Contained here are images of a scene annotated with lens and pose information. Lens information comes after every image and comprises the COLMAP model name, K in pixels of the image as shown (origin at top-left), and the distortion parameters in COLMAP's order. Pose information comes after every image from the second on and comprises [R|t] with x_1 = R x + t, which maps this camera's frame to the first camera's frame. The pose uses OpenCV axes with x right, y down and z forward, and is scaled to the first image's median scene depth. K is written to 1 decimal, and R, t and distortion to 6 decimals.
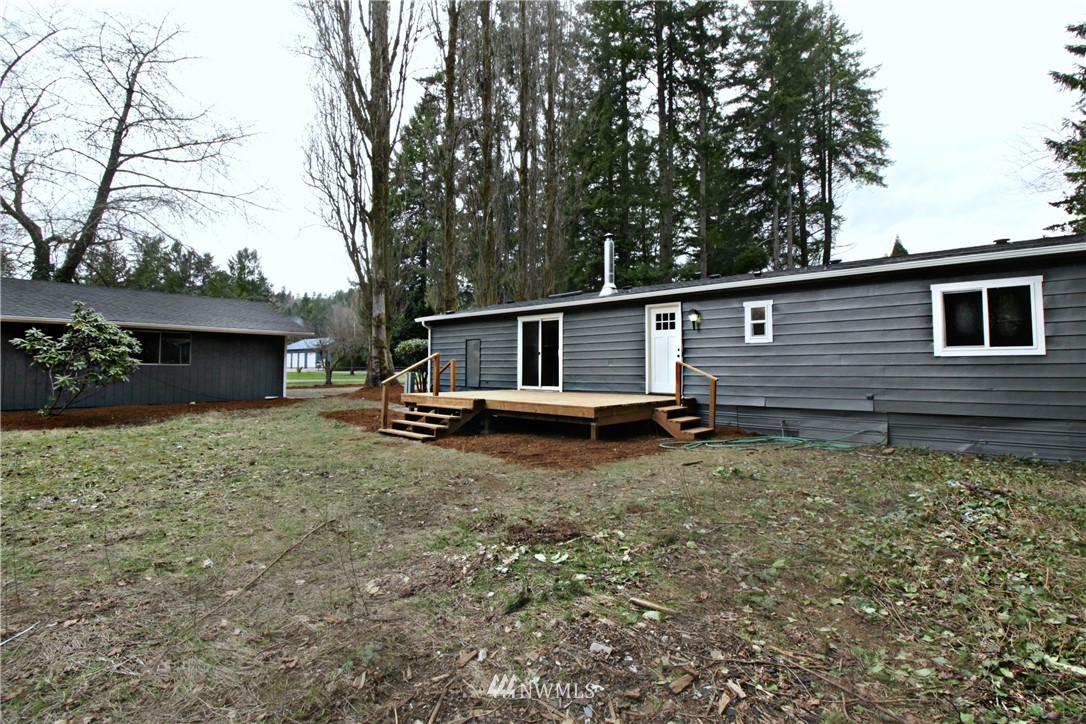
lens RADIAL K [[504.8, 0, 544.8], [0, 504.8, 363.1], [0, 0, 1]] dist [-0.001545, 0.000213]
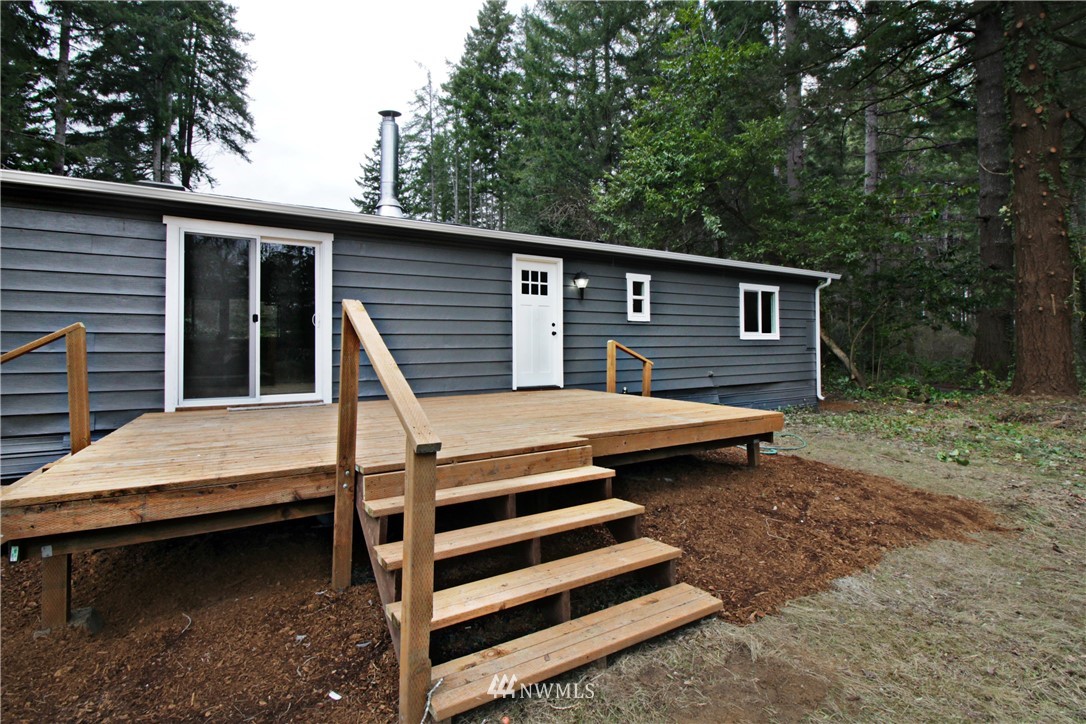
lens RADIAL K [[504.8, 0, 550.8], [0, 504.8, 343.9], [0, 0, 1]] dist [-0.001545, 0.000213]
pose [[0.289619, 0.004403, 0.957132, -0.416141], [-0.004316, 0.999985, -0.003294, 0.003538], [-0.957132, -0.003177, 0.289634, 0.778292]]
